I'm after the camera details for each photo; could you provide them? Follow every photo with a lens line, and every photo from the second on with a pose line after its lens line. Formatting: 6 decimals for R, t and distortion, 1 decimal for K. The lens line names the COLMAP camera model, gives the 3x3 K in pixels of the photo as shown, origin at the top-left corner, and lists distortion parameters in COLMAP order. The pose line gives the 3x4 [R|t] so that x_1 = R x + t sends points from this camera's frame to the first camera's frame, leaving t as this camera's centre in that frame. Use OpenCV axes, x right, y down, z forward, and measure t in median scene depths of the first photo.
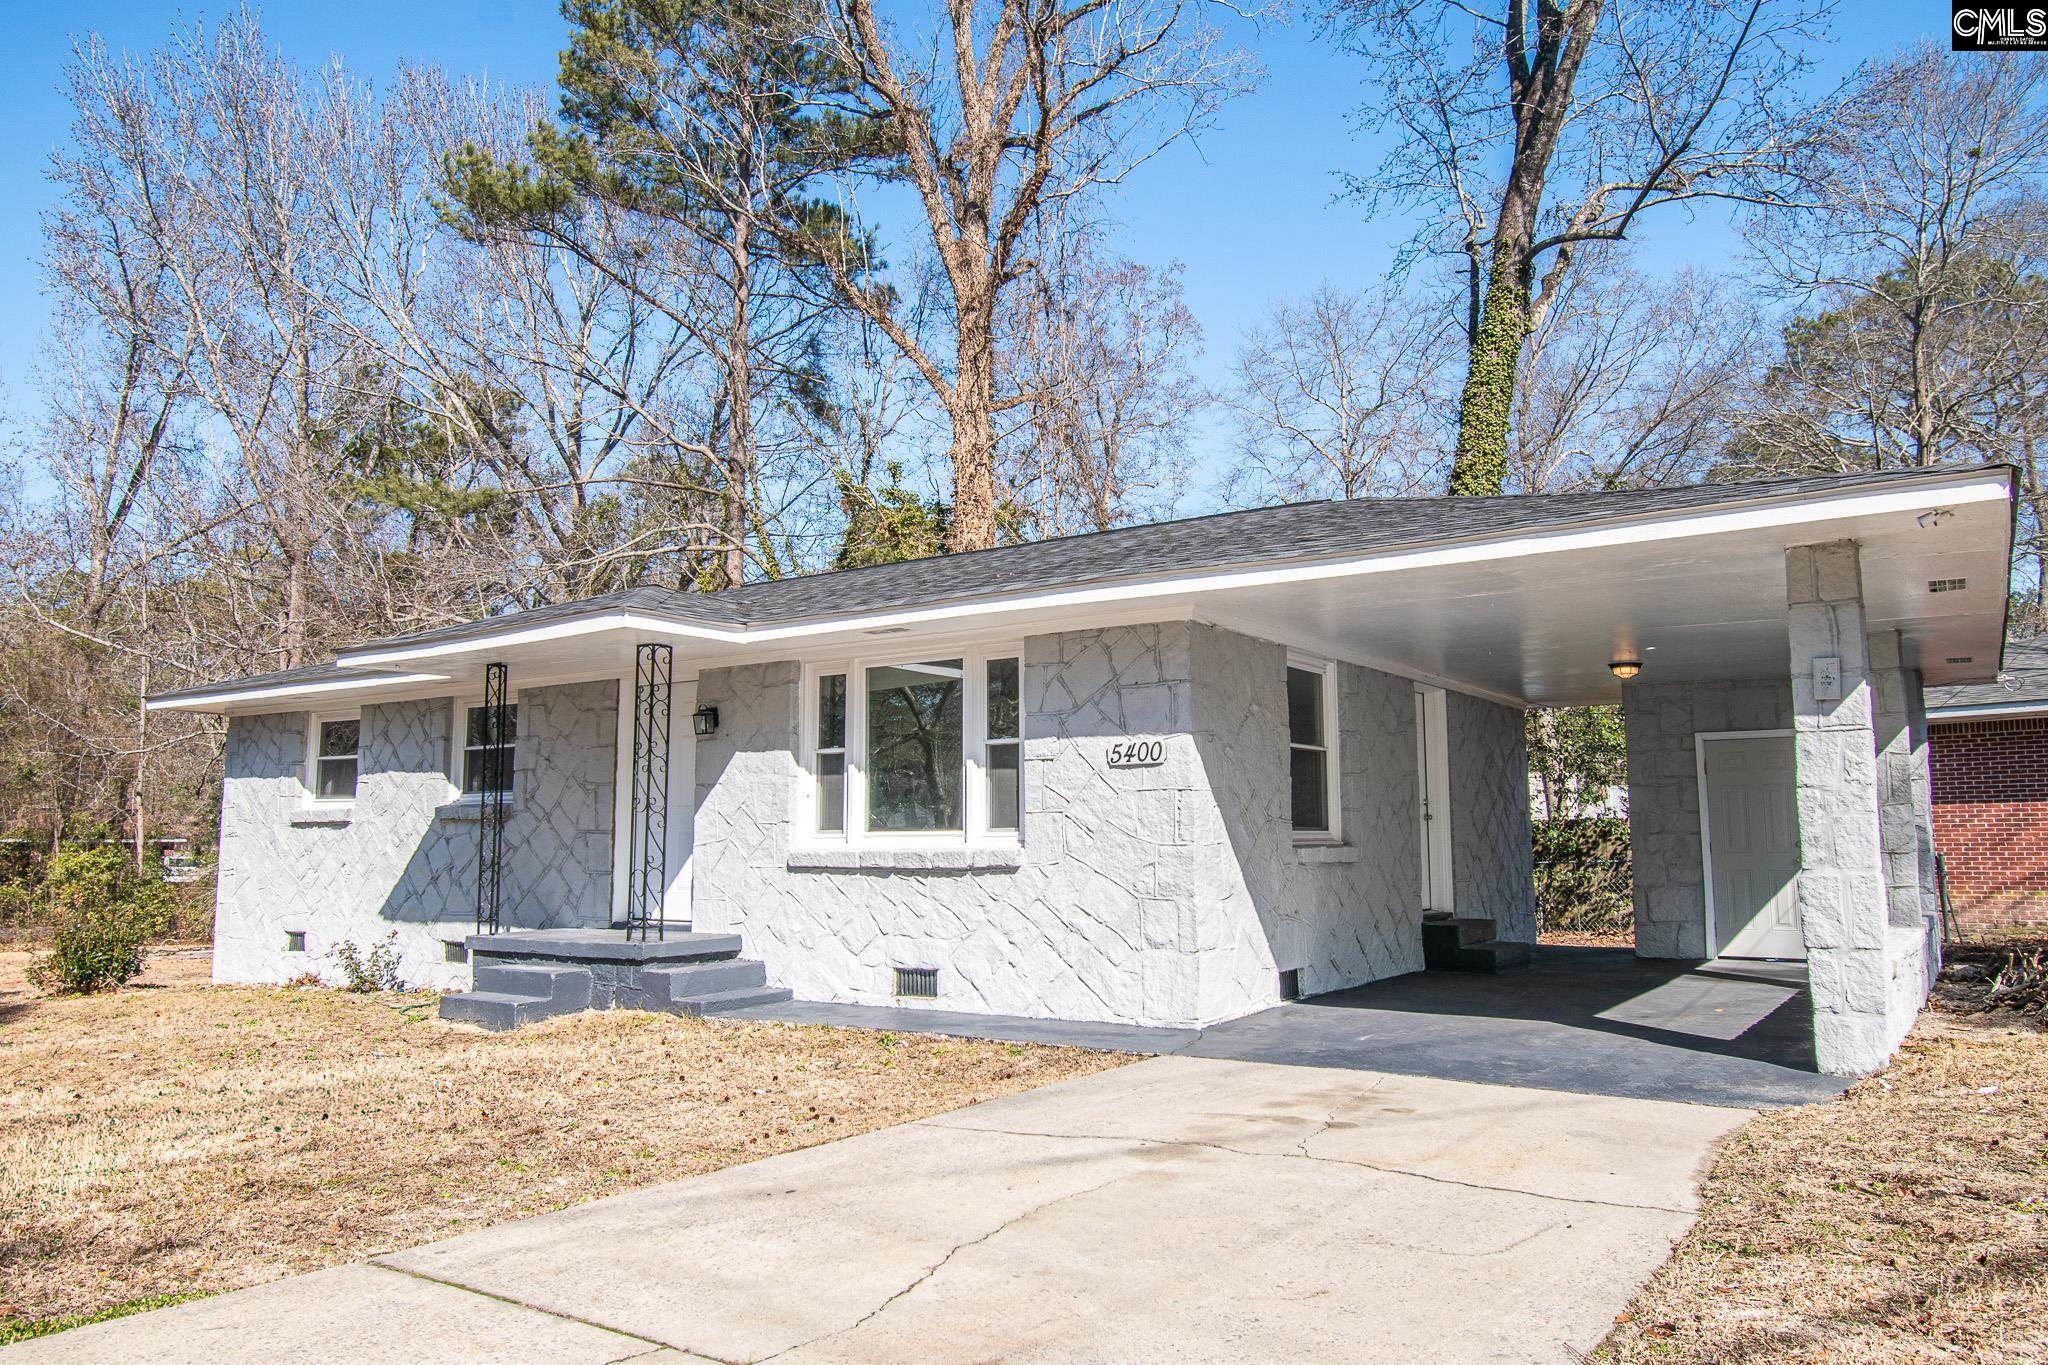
lens RADIAL K [[1409.1, 0, 1040.2], [0, 1409.1, 685.8], [0, 0, 1]] dist [0.001710, -0.015040]
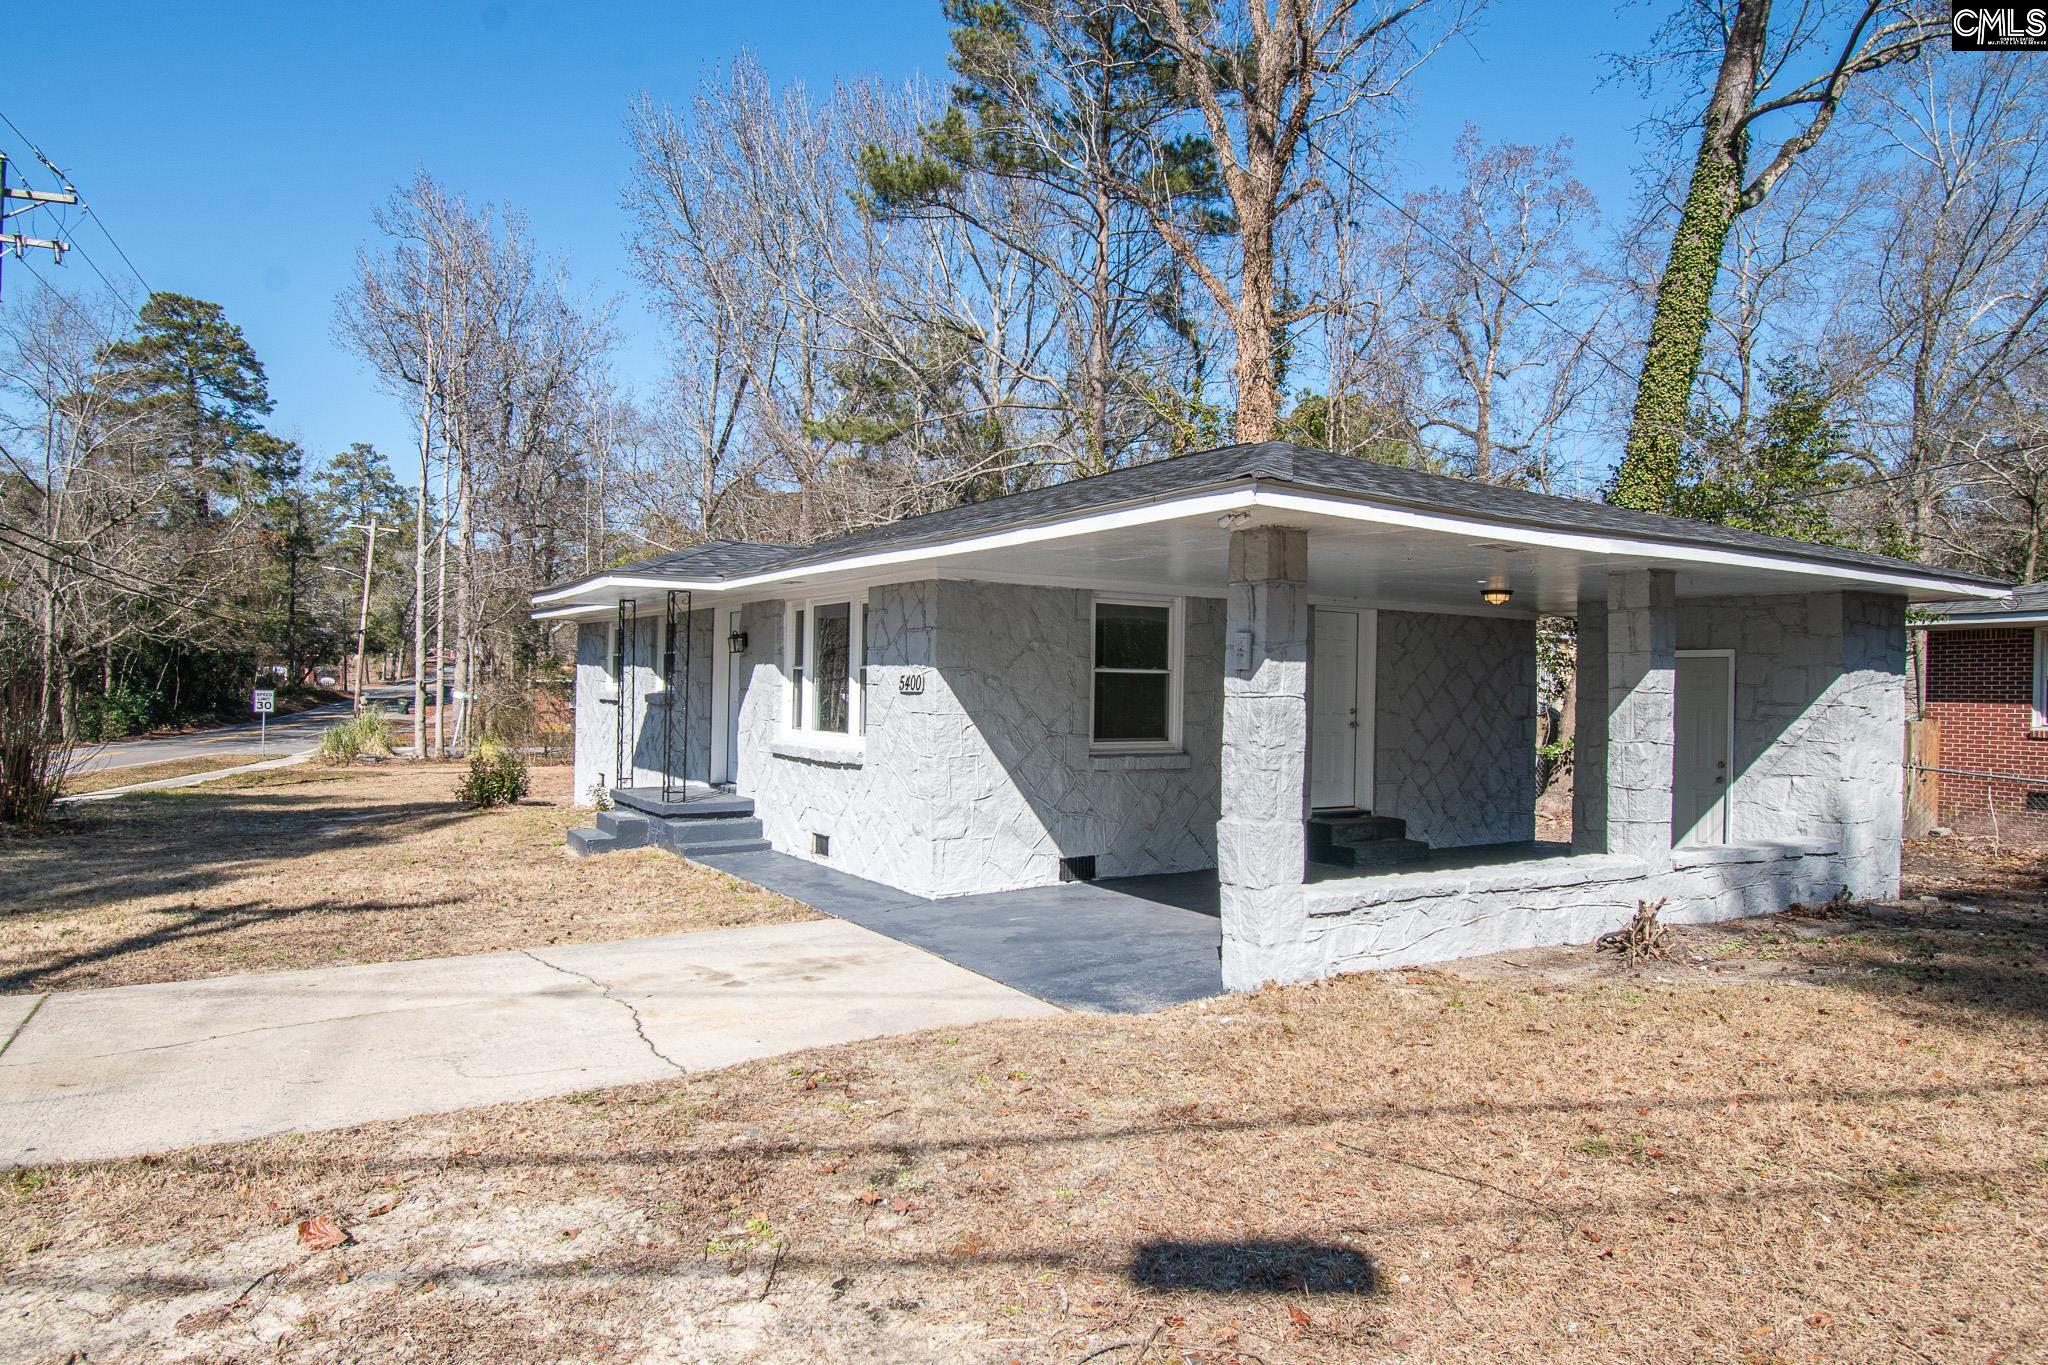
lens RADIAL K [[1230.4, 0, 1019.8], [0, 1230.4, 688.4], [0, 0, 1]] dist [-0.017657, -0.003202]
pose [[0.918850, 0.021876, -0.394000, 0.408190], [0.021936, 0.994087, 0.106352, -0.043522], [0.393997, -0.106364, 0.912937, 0.015396]]
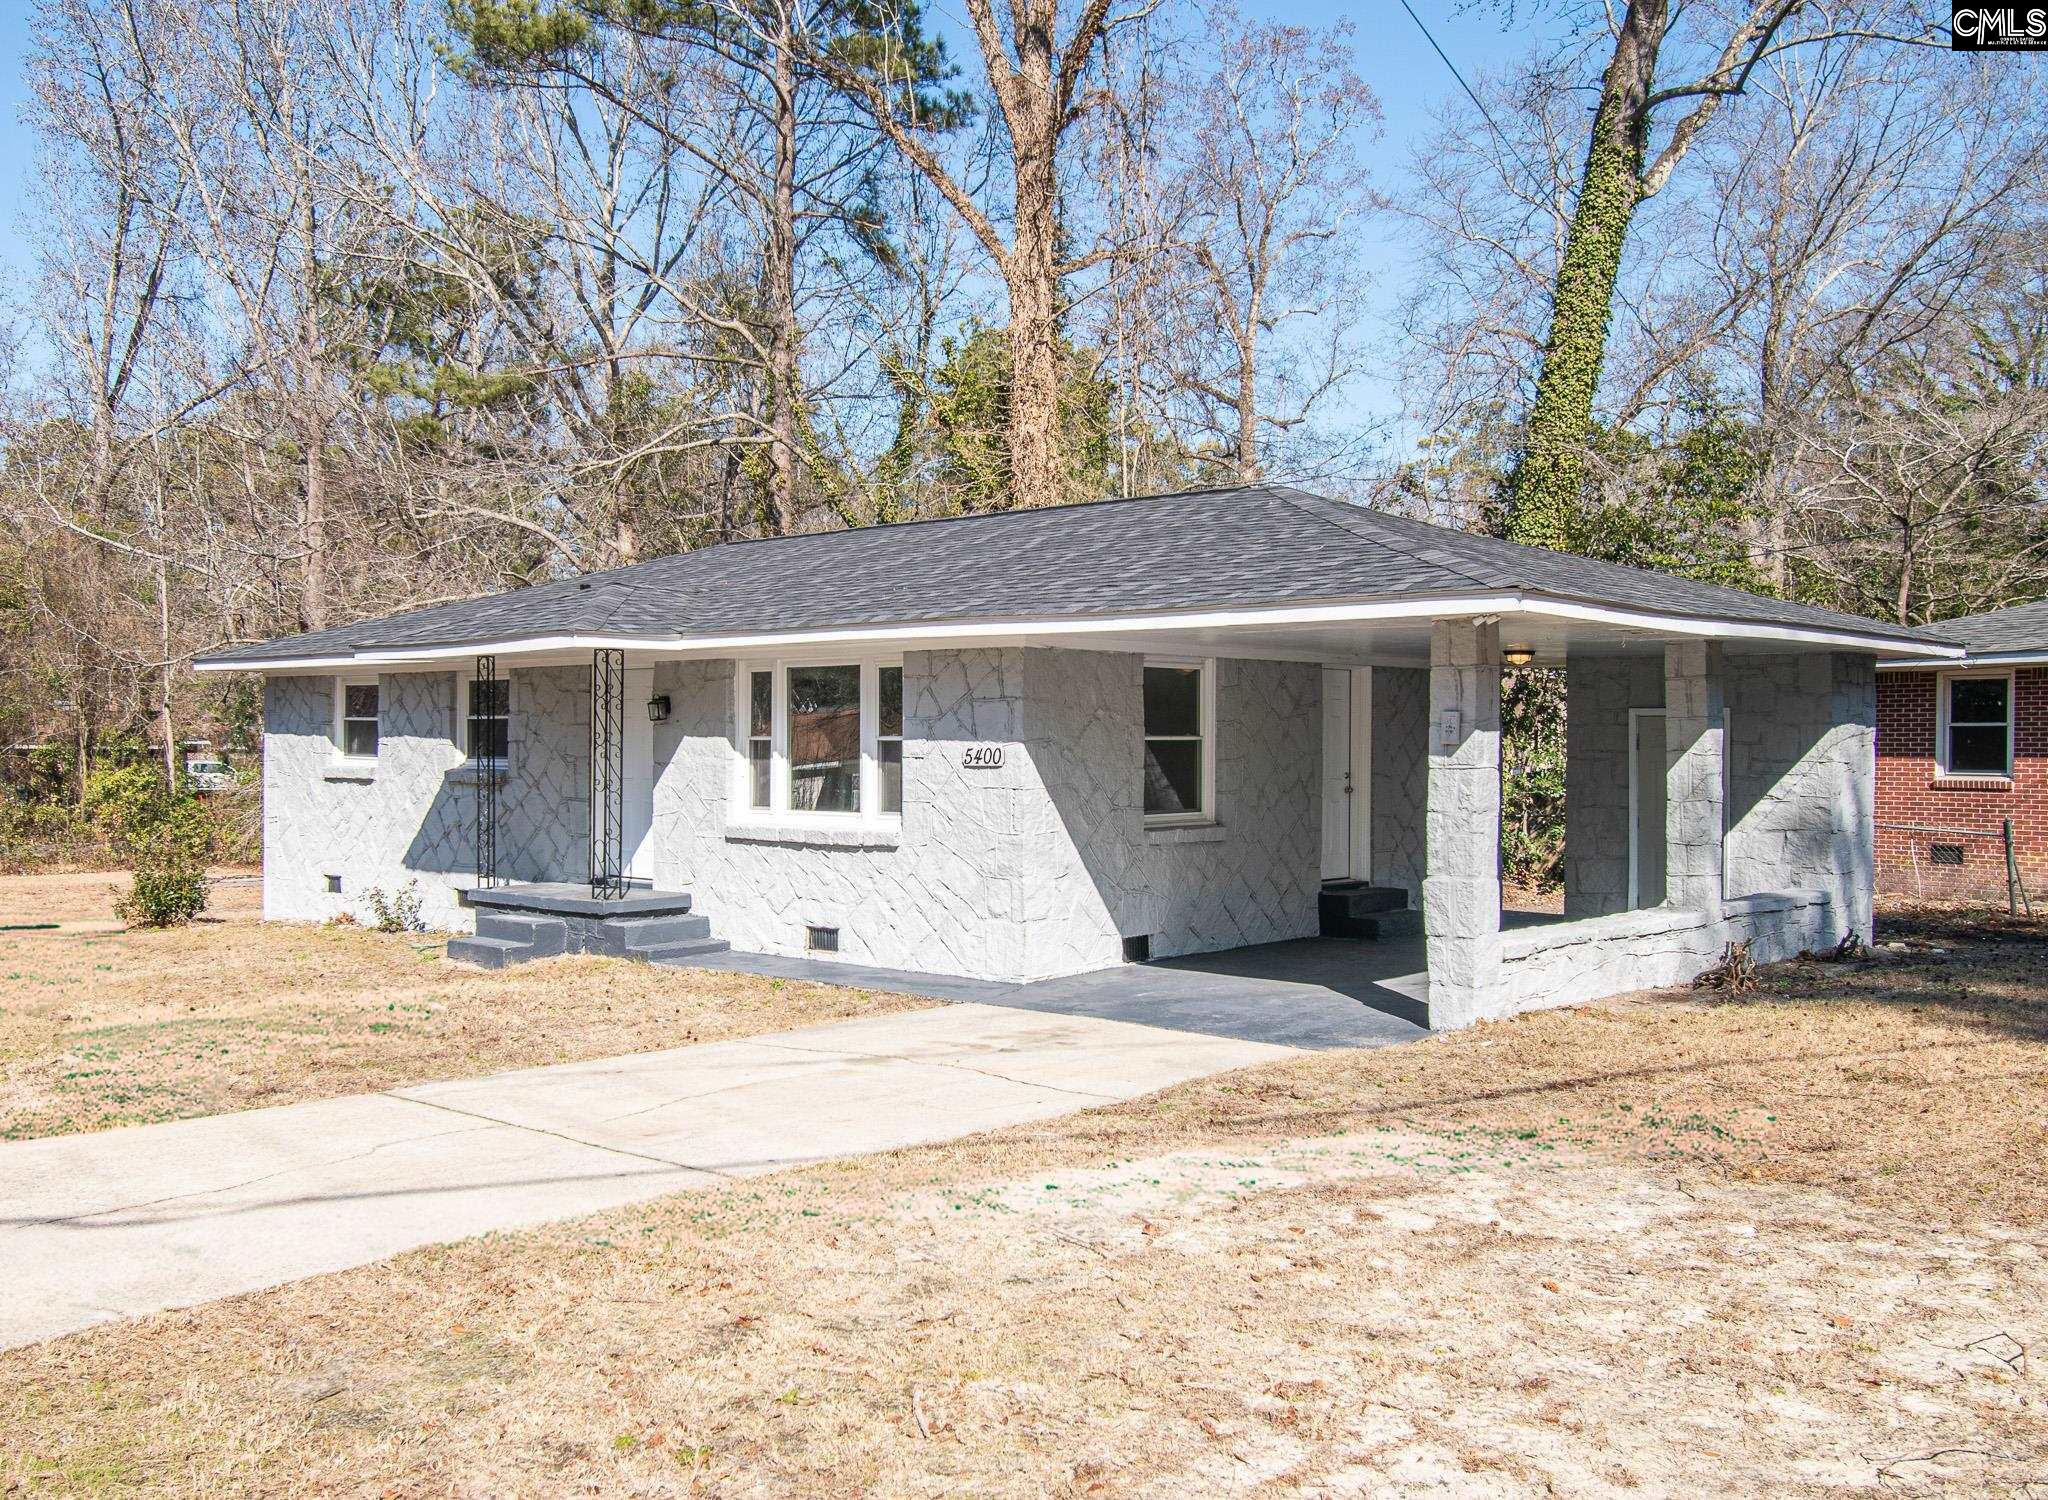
lens RADIAL K [[1844.2, 0, 942.3], [0, 1844.2, 748.1], [0, 0, 1]] dist [-0.000165, -0.019608]
pose [[0.987012, 0.007596, -0.160469, 0.194793], [0.011130, 0.993248, 0.115478, -0.095925], [0.160263, -0.115764, 0.980262, -0.368155]]
